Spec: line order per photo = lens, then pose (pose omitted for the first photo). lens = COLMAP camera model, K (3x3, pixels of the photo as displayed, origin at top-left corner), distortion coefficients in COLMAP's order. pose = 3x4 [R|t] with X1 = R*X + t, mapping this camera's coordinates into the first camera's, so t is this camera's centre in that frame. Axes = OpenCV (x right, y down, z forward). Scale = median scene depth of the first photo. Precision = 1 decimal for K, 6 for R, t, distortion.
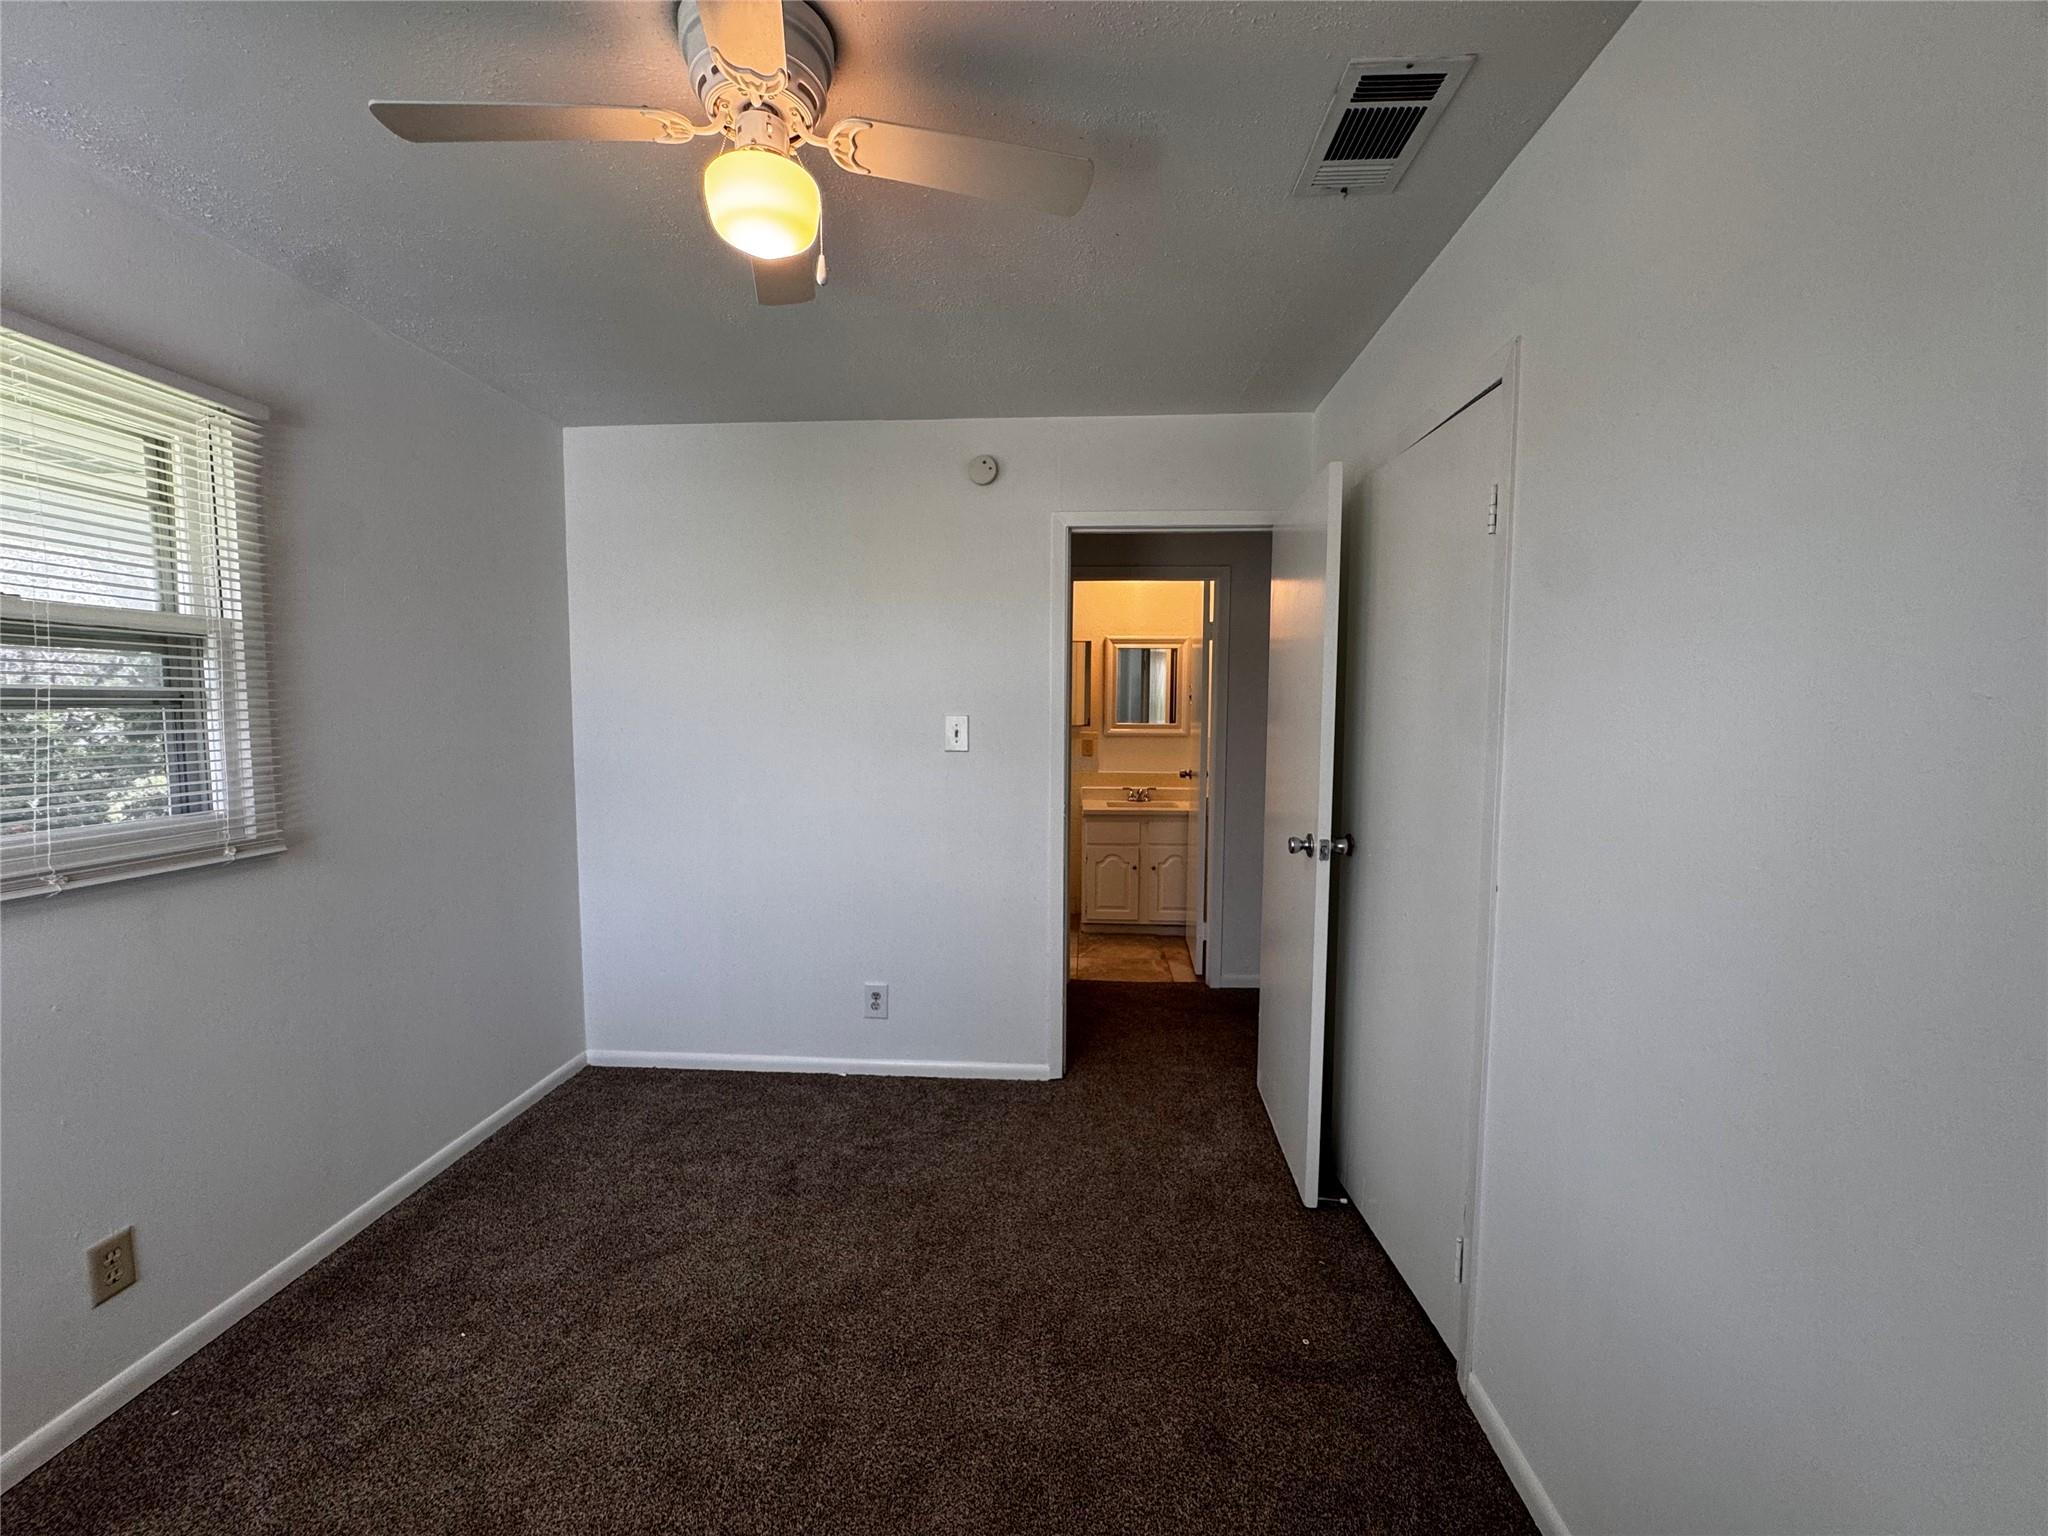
lens RADIAL K [[819.1, 0, 1019.8], [0, 819.1, 771.2], [0, 0, 1]] dist [-0.002174, 0.000434]
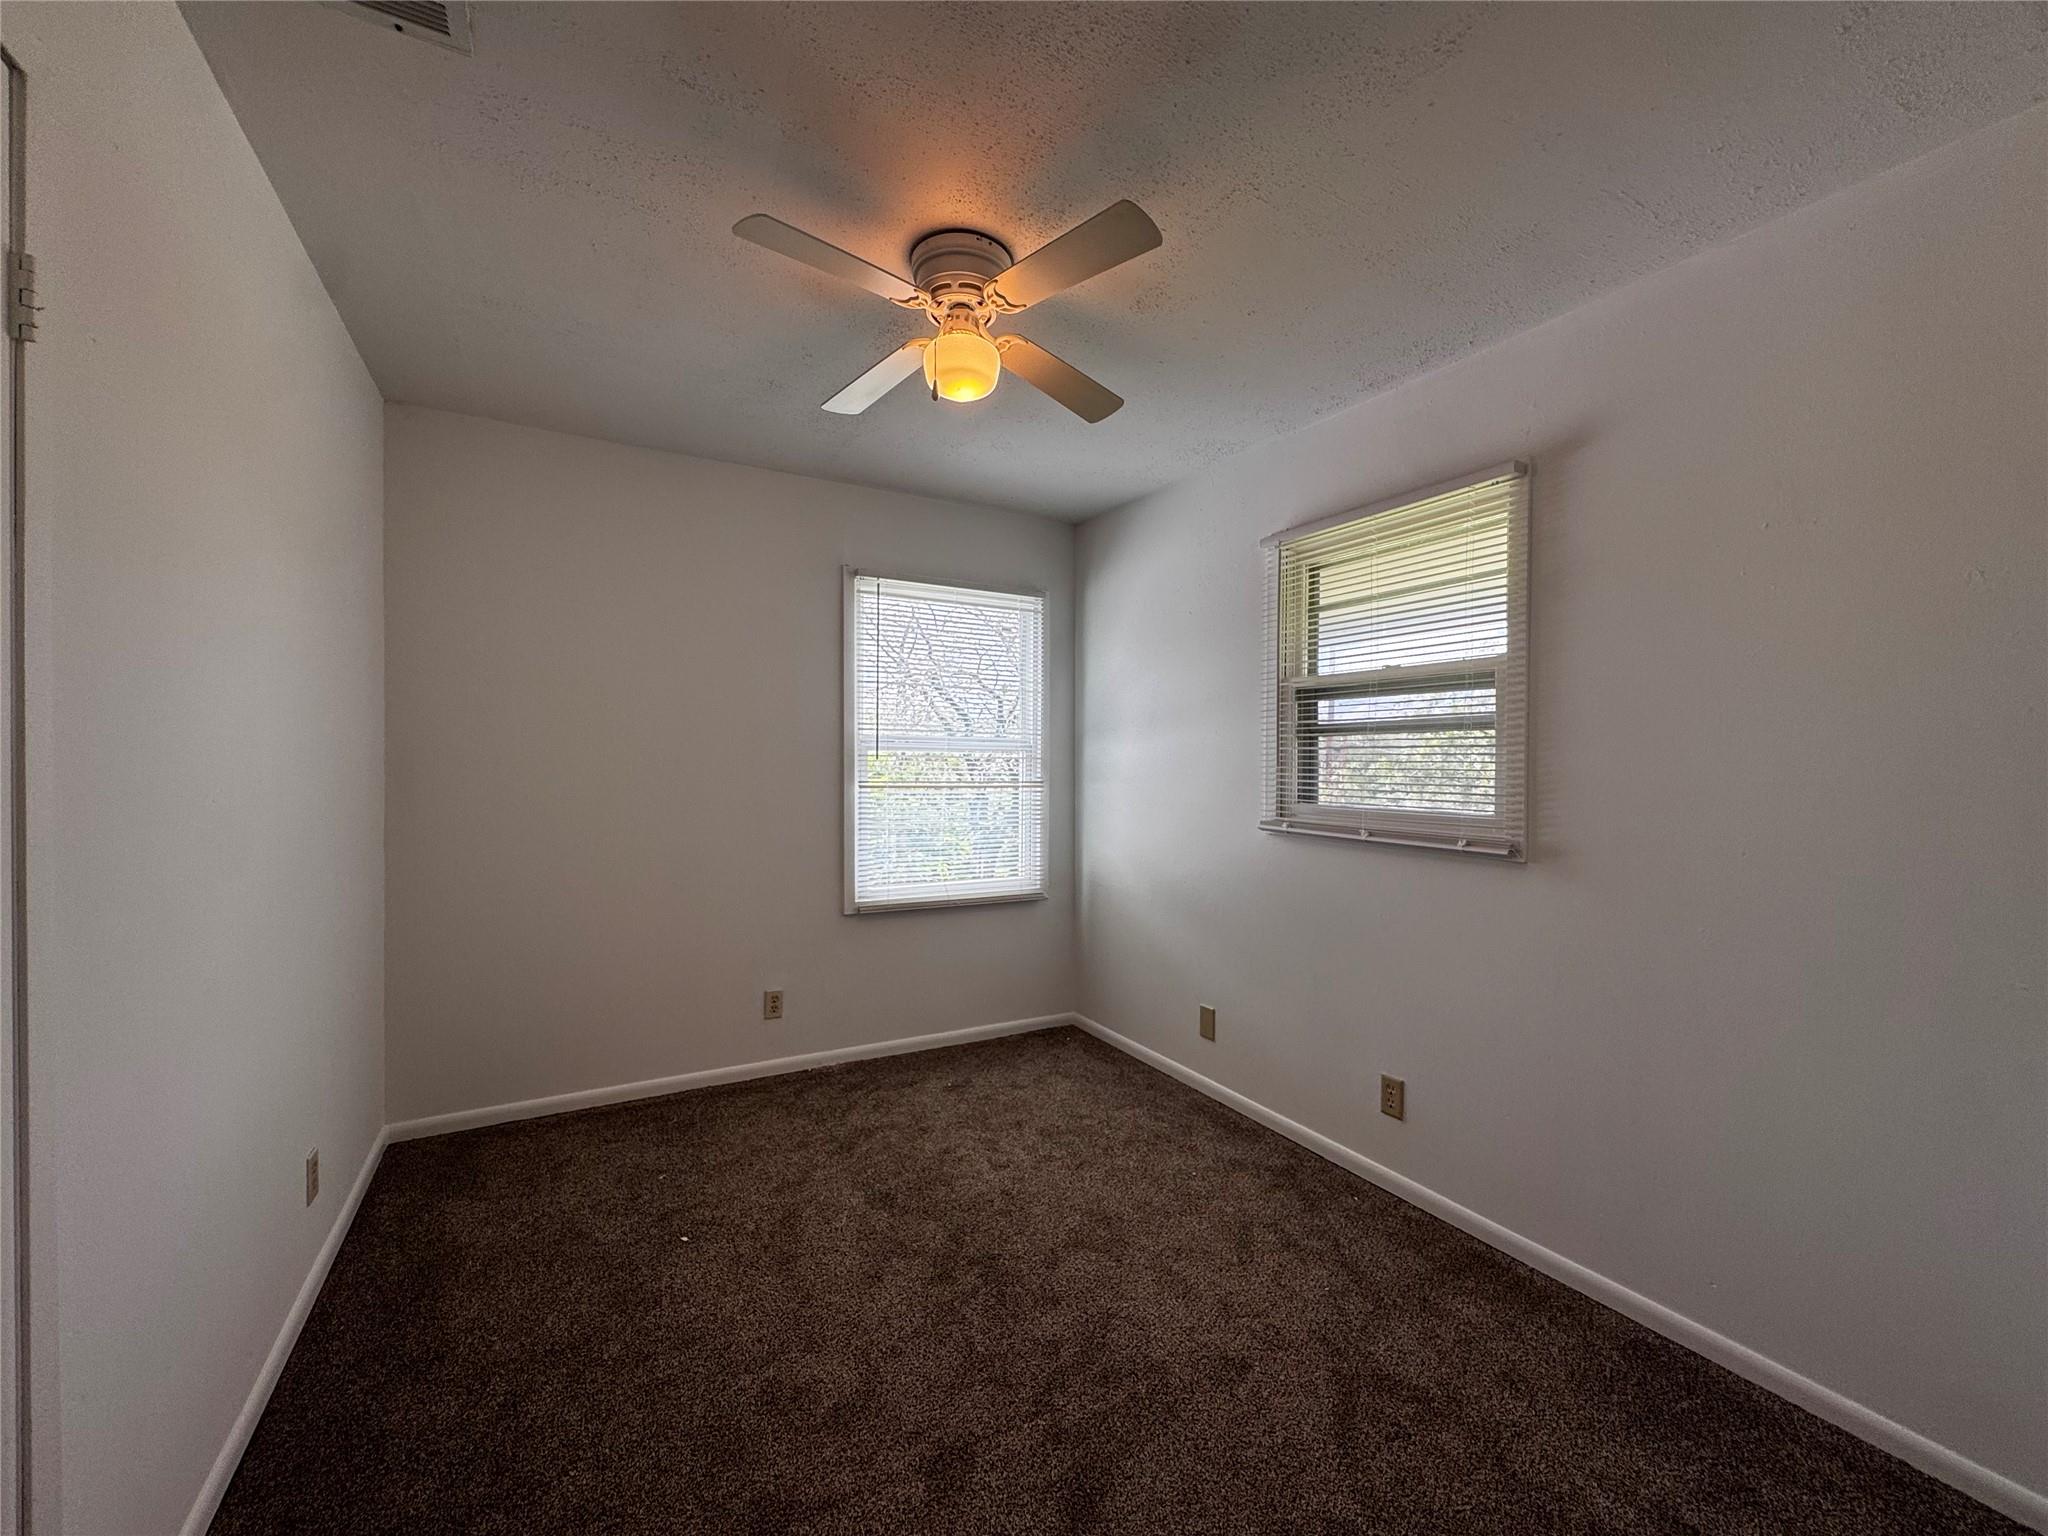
lens RADIAL K [[819.1, 0, 1019.8], [0, 819.1, 771.2], [0, 0, 1]] dist [-0.002174, 0.000434]
pose [[-0.844505, -0.003756, -0.535534, 0.274446], [-0.050482, 0.996081, 0.072622, -0.068657], [0.533163, 0.088365, -0.841385, 1.719455]]
